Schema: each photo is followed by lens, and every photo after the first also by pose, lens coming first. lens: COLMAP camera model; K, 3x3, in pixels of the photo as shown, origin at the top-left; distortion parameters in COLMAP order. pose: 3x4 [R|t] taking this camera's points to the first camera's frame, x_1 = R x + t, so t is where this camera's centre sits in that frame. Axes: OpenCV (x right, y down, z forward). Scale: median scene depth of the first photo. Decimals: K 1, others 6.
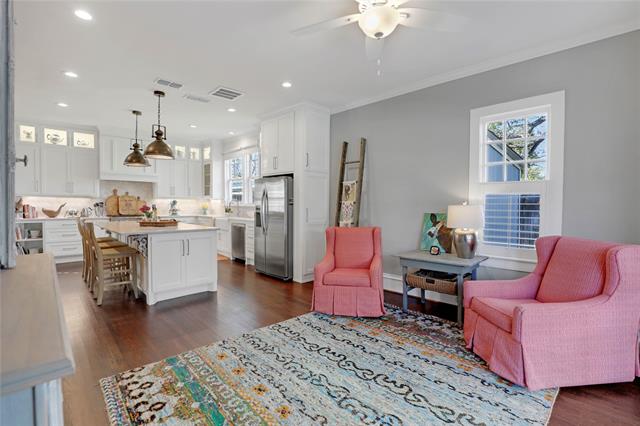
lens RADIAL K [[300.8, 0, 318.9], [0, 300.8, 212.2], [0, 0, 1]] dist [-0.016489, -0.000383]
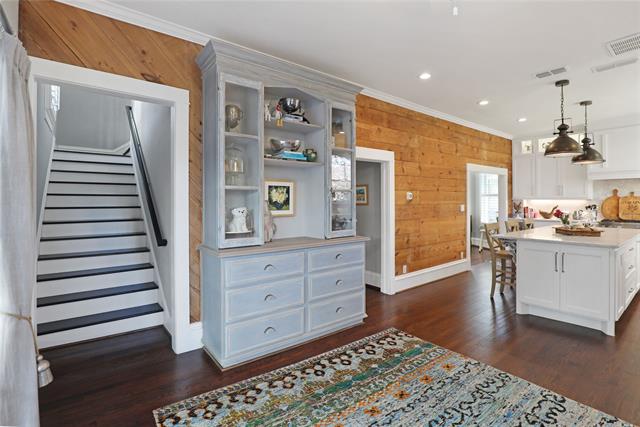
lens RADIAL K [[300.8, 0, 311.9], [0, 300.8, 201.7], [0, 0, 1]] dist [-0.016489, -0.000383]
pose [[-0.105486, -0.004933, -0.994409, 0.473144], [-0.026679, 0.999642, -0.002129, -0.032127], [0.994063, 0.026305, -0.105580, 0.433387]]
